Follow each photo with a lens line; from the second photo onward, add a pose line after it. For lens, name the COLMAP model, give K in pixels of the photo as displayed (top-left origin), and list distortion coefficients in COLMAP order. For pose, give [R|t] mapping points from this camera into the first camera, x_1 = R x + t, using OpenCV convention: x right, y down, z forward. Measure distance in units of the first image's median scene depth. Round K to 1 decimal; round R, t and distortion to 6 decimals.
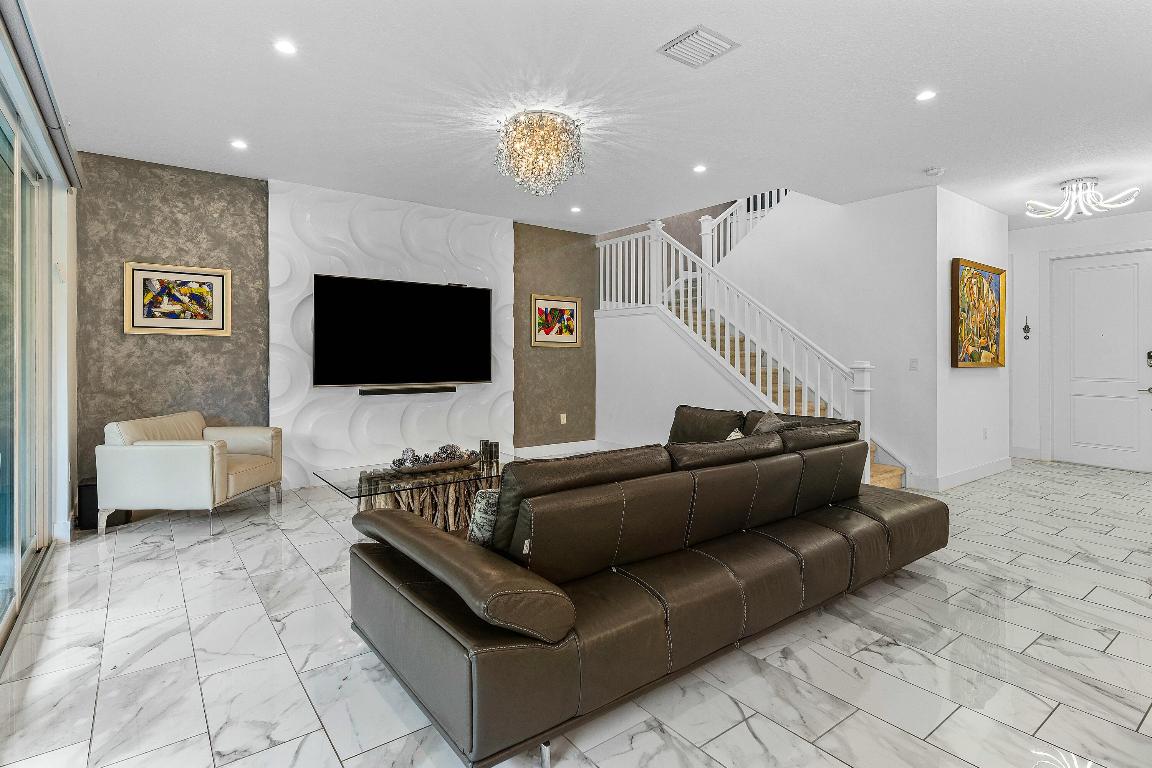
lens RADIAL K [[574.8, 0, 574.0], [0, 574.8, 361.4], [0, 0, 1]] dist [-0.001084, 0.000047]
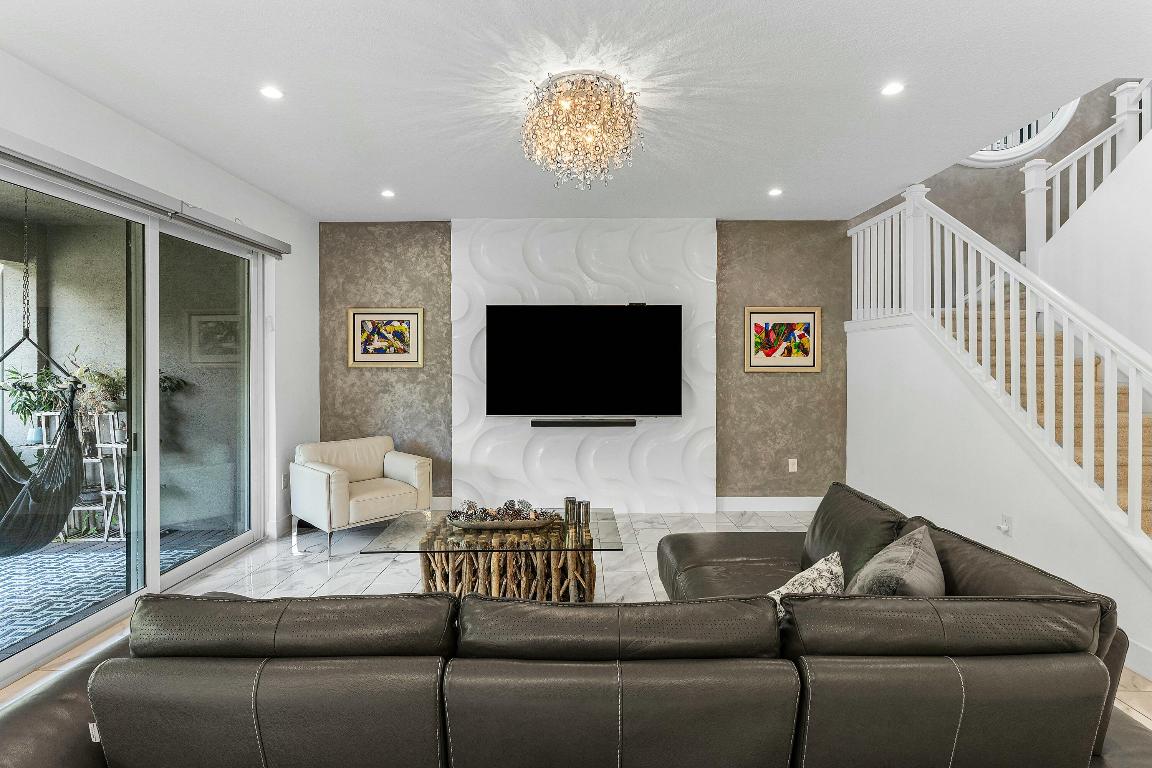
lens RADIAL K [[569.1, 0, 577.7], [0, 569.1, 375.3], [0, 0, 1]] dist [-0.002552, -0.000063]
pose [[0.798957, 0.005272, -0.601365, 0.292152], [-0.000189, 0.999964, 0.008516, -0.038265], [0.601388, -0.006690, 0.798929, 0.303228]]
